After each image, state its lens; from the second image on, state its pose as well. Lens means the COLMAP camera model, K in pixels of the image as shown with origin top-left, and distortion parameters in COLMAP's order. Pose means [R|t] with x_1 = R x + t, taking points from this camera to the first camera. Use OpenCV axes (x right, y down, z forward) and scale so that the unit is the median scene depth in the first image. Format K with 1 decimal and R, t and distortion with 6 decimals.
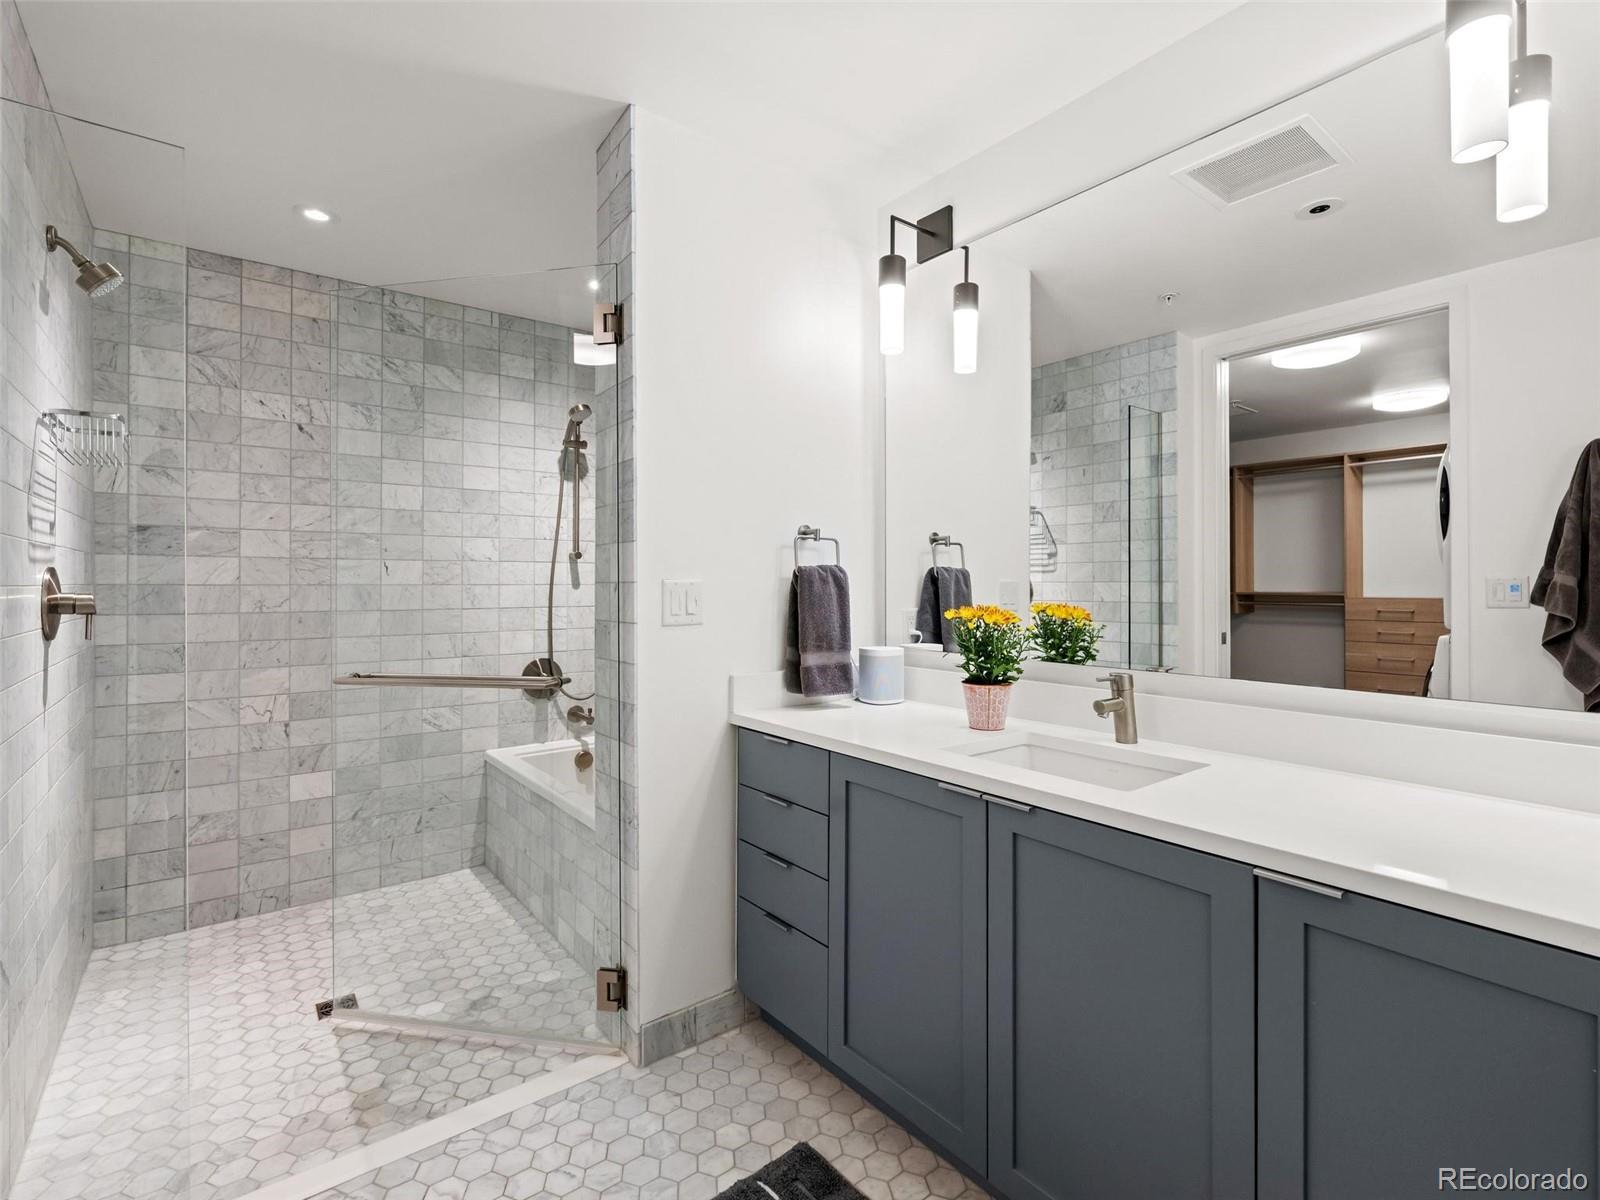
lens RADIAL K [[715.4, 0, 769.4], [0, 715.4, 582.3], [0, 0, 1]] dist [-0.000507, 0.000275]
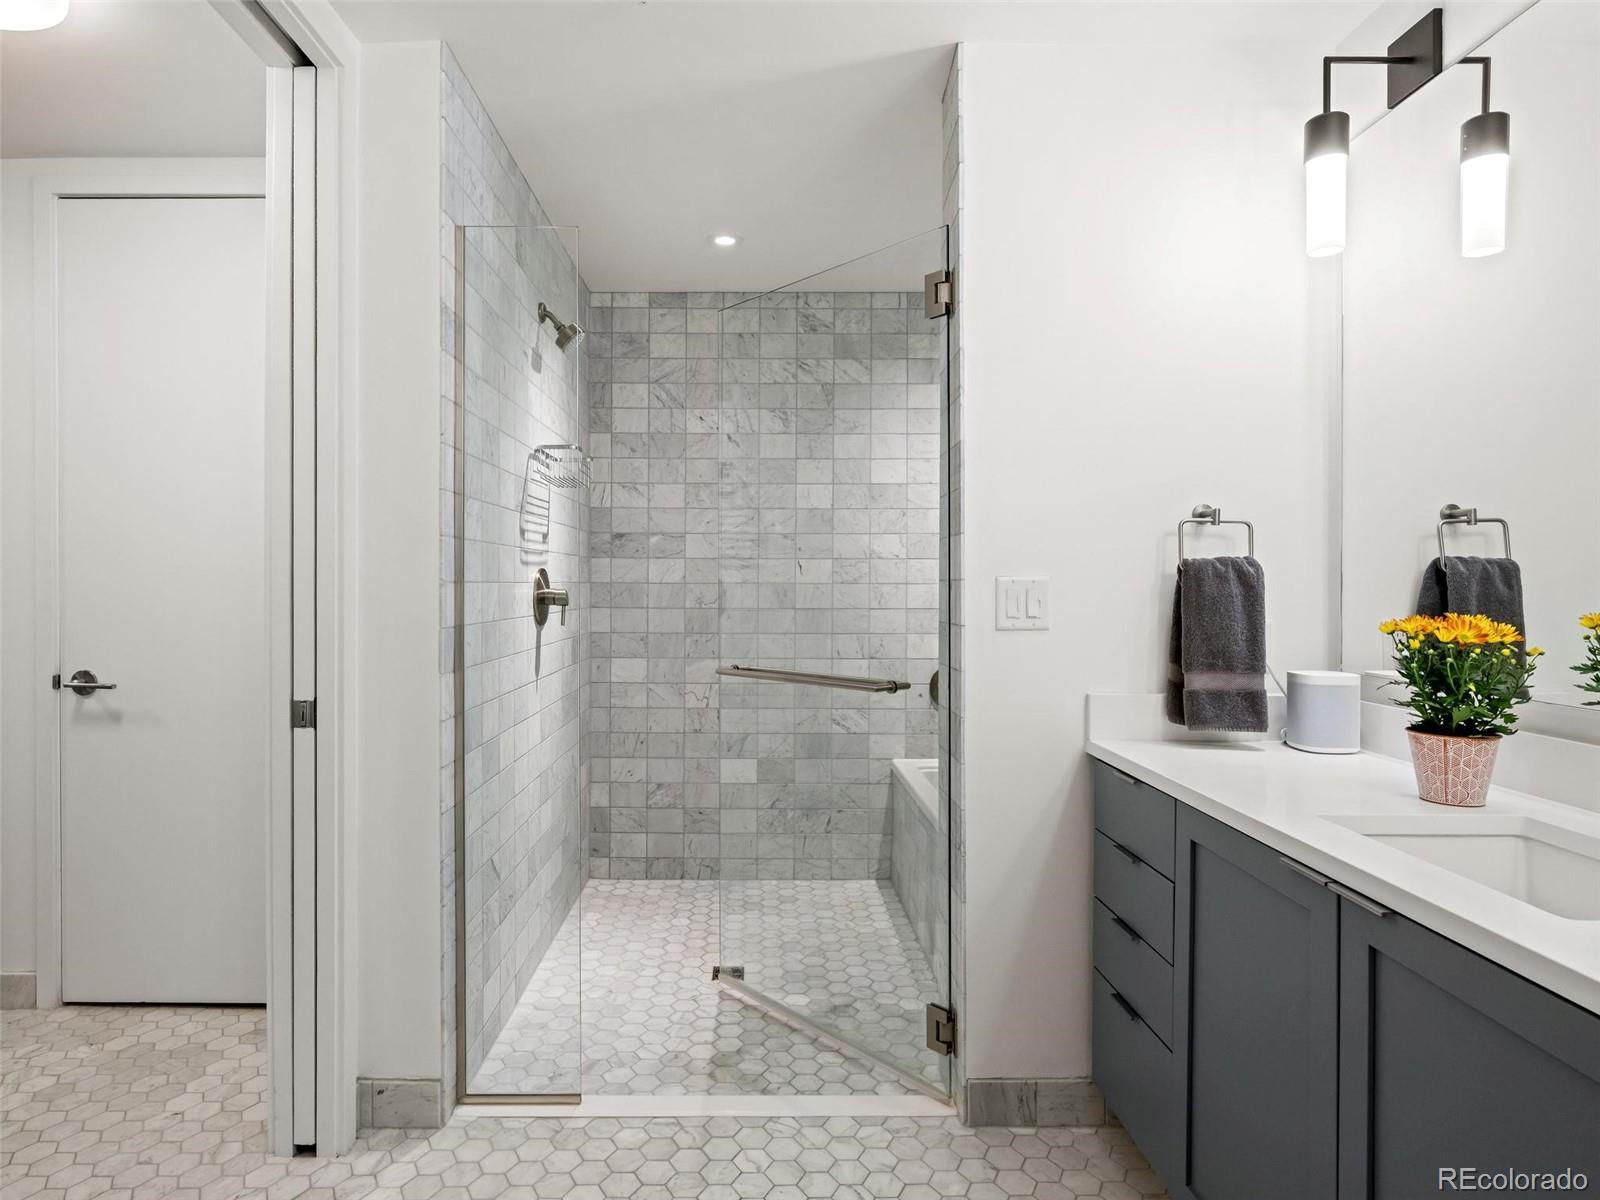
lens RADIAL K [[855.1, 0, 798.7], [0, 855.1, 587.2], [0, 0, 1]] dist [-0.001032, 0.000053]
pose [[0.813158, 0.004088, -0.582029, 0.184951], [-0.001485, 0.999987, 0.004948, 0.003048], [0.582042, -0.003159, 0.813153, 0.012046]]
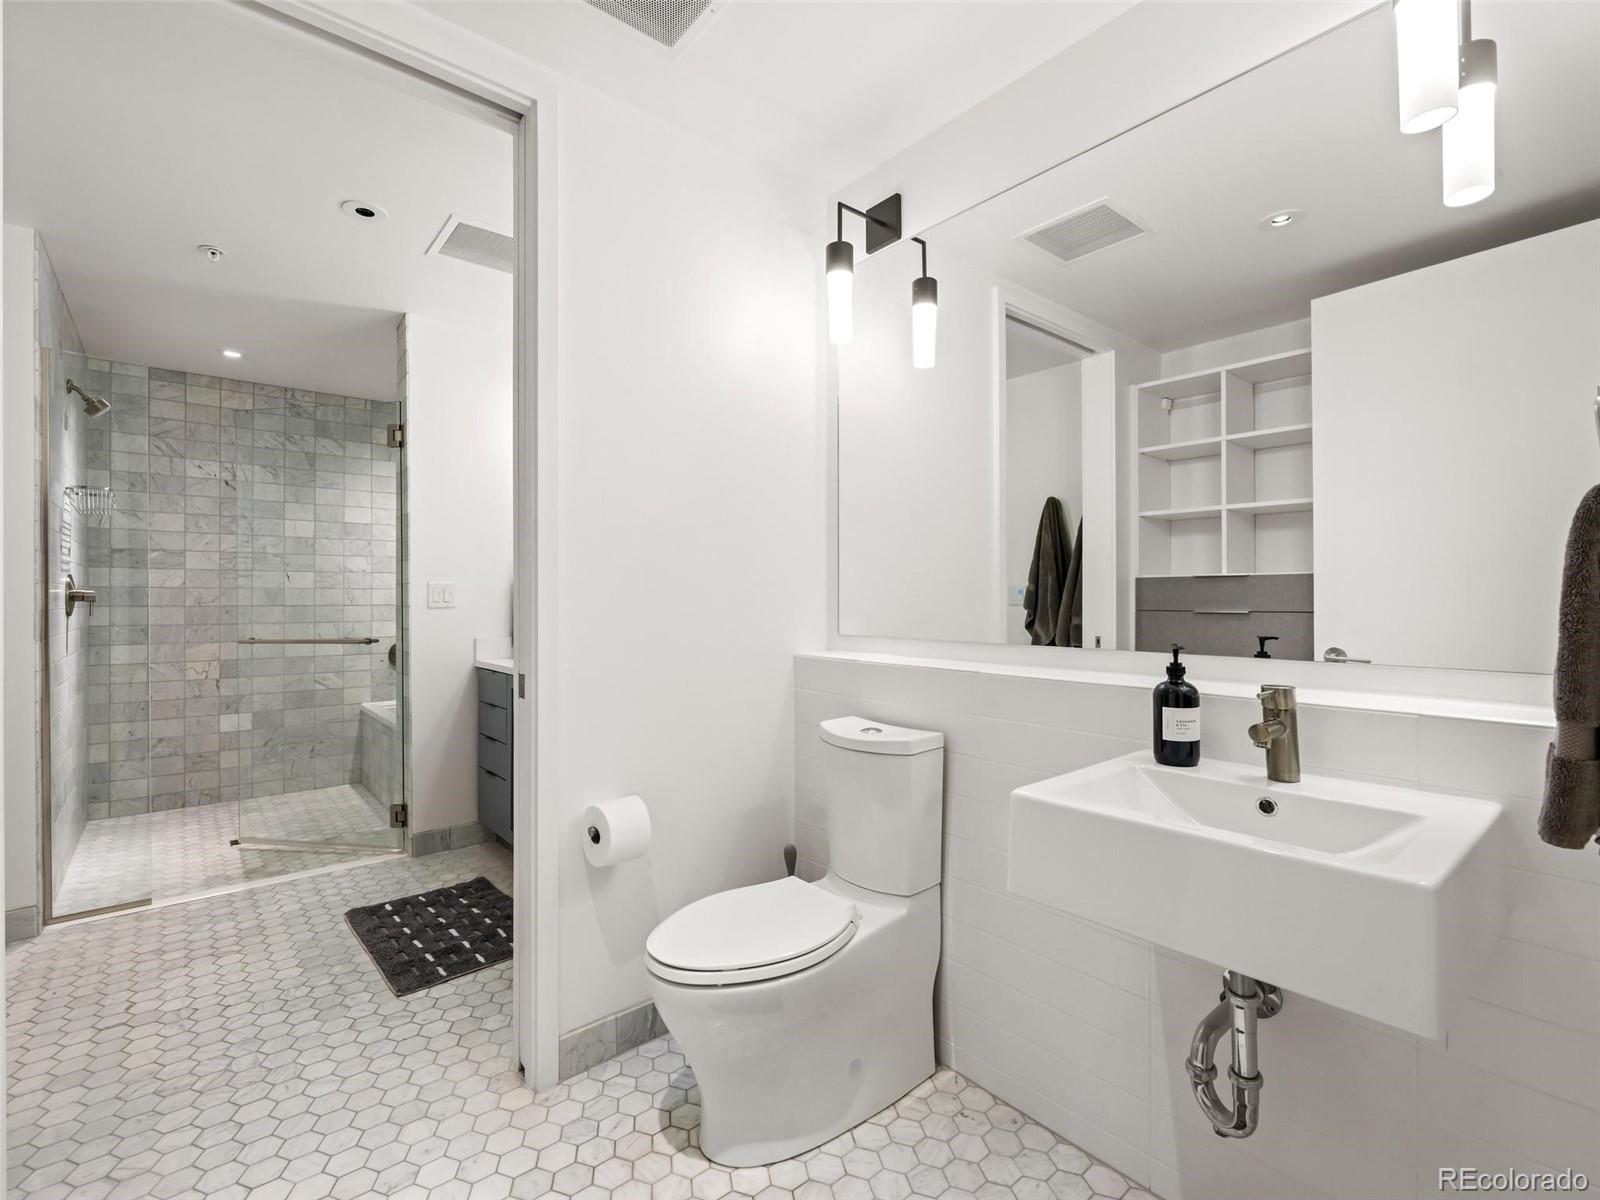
lens RADIAL K [[728.0, 0, 776.1], [0, 728.0, 599.4], [0, 0, 1]] dist [0.001351, 0.000014]
pose [[0.999639, -0.000987, 0.026868, 0.465914], [0.000941, 0.999998, 0.001725, 0.026715], [-0.026869, -0.001699, 0.999638, -0.572299]]
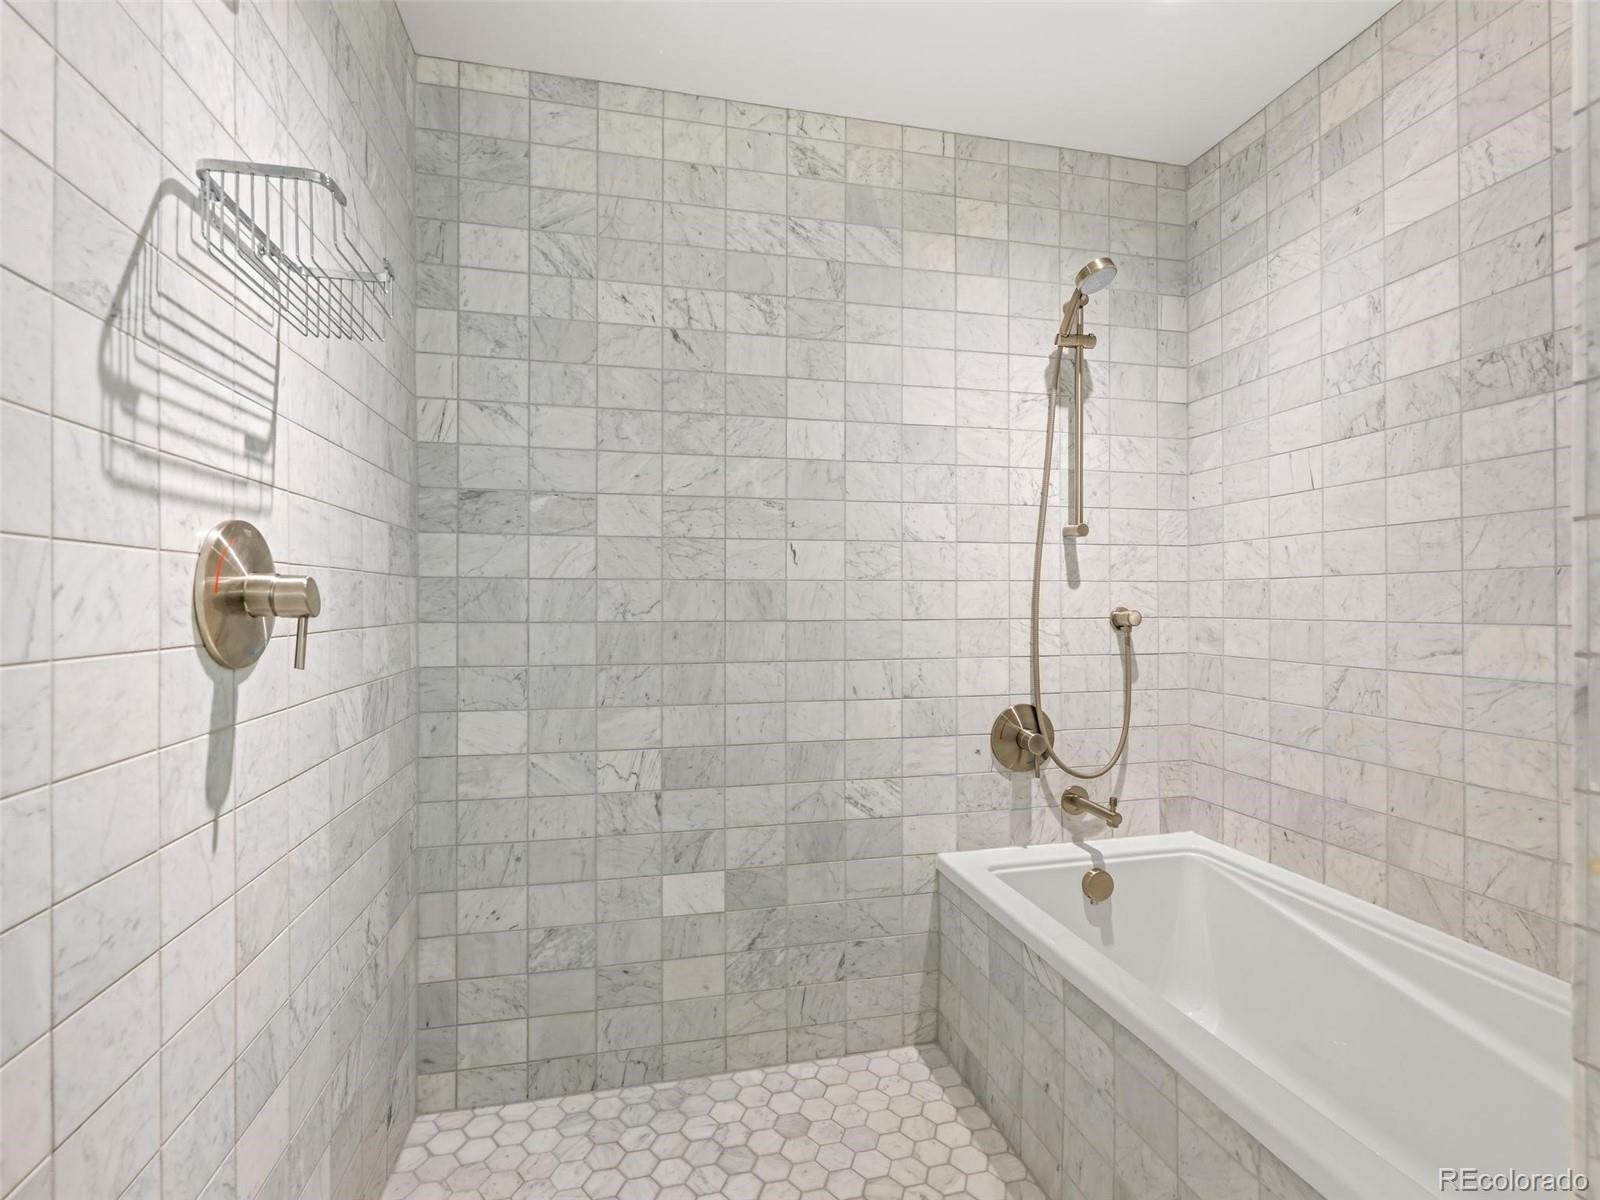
lens RADIAL K [[684.7, 0, 823.6], [0, 684.7, 601.9], [0, 0, 1]] dist [-0.002428, -0.000124]
pose [[0.928712, -0.002247, -0.370796, -0.314035], [0.002310, 0.999997, -0.000273, 0.025117], [0.370796, -0.000603, 0.928714, 0.492623]]
